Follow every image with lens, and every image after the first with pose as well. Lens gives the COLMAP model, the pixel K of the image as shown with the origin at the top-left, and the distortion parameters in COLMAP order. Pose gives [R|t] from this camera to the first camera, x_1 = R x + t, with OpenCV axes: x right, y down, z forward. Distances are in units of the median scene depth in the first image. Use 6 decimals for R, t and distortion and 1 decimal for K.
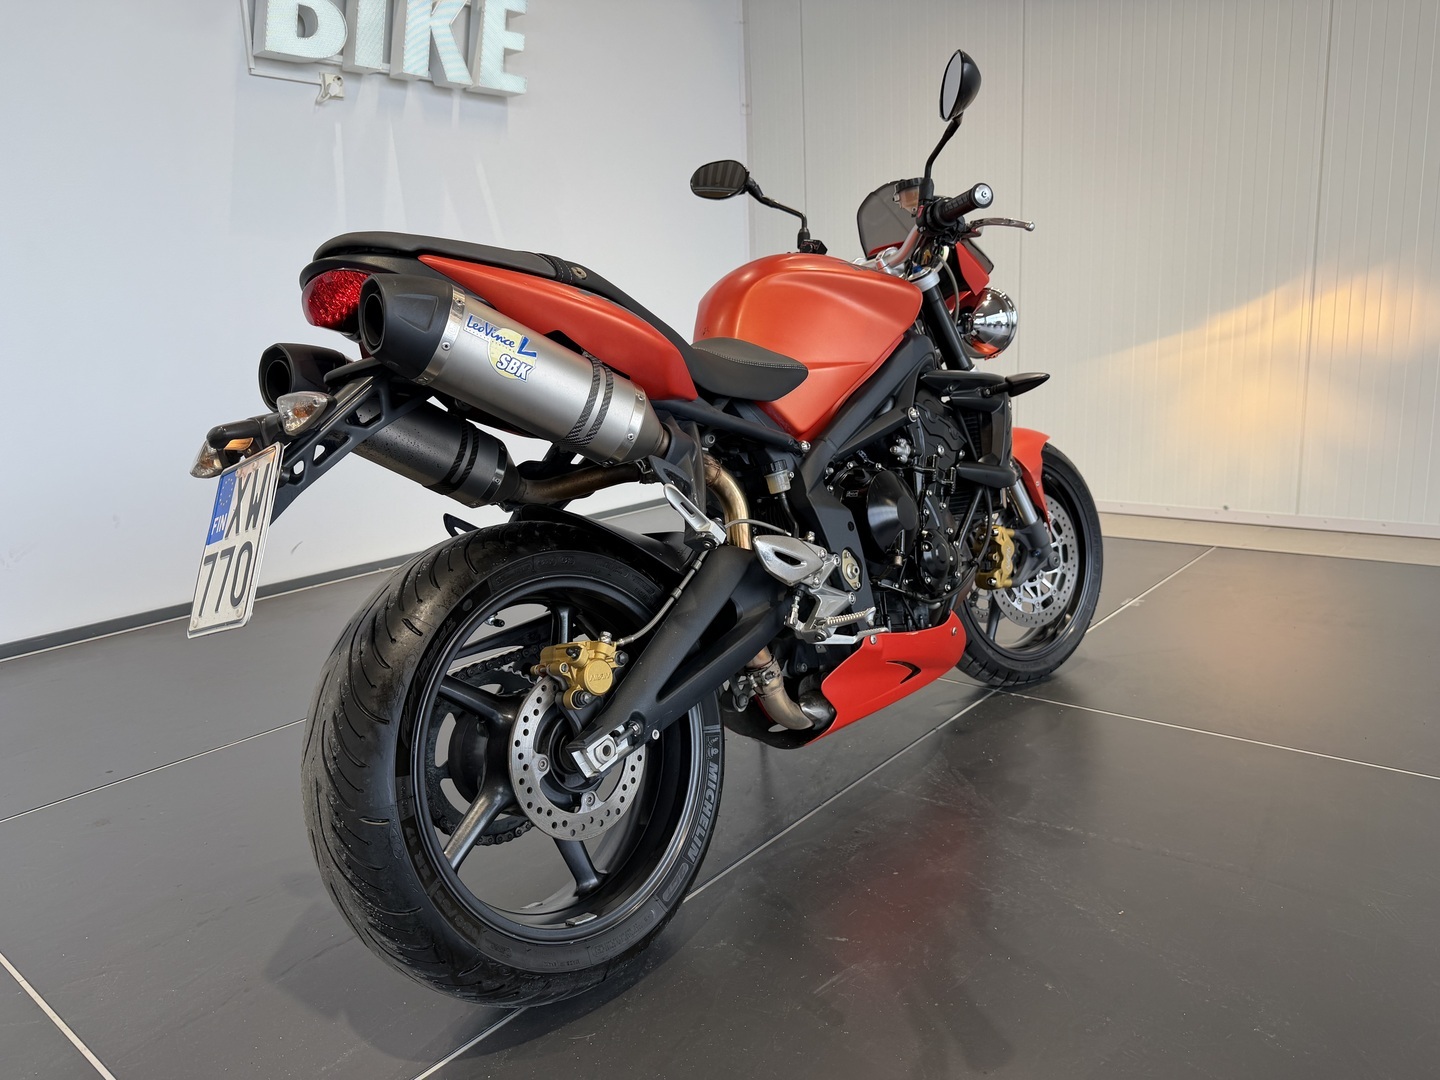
lens RADIAL K [[1034.6, 0, 720.0], [0, 1034.6, 540.0], [0, 0, 1]] dist [0.001846, 0.002266]
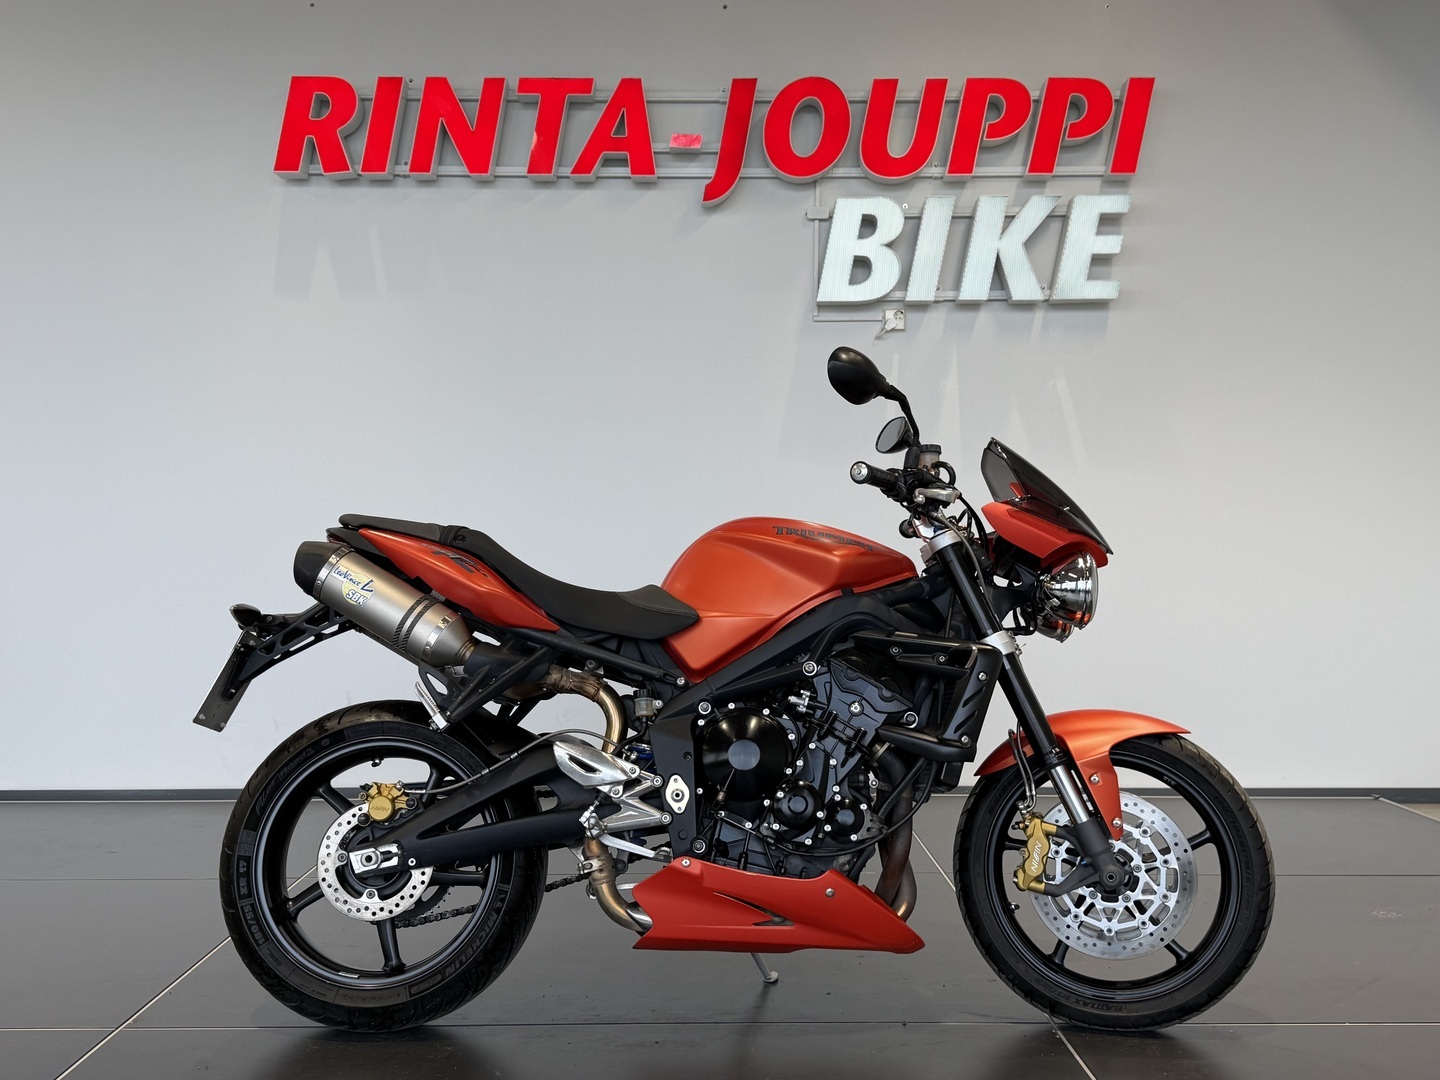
lens RADIAL K [[1440.7, 0, 720.0], [0, 1440.7, 540.0], [0, 0, 1]] dist [0.216853, -0.858180]
pose [[0.651908, 0.040517, -0.757215, 0.998275], [-0.181089, 0.977998, -0.103574, -0.064706], [0.736358, 0.204644, 0.644902, -0.035250]]
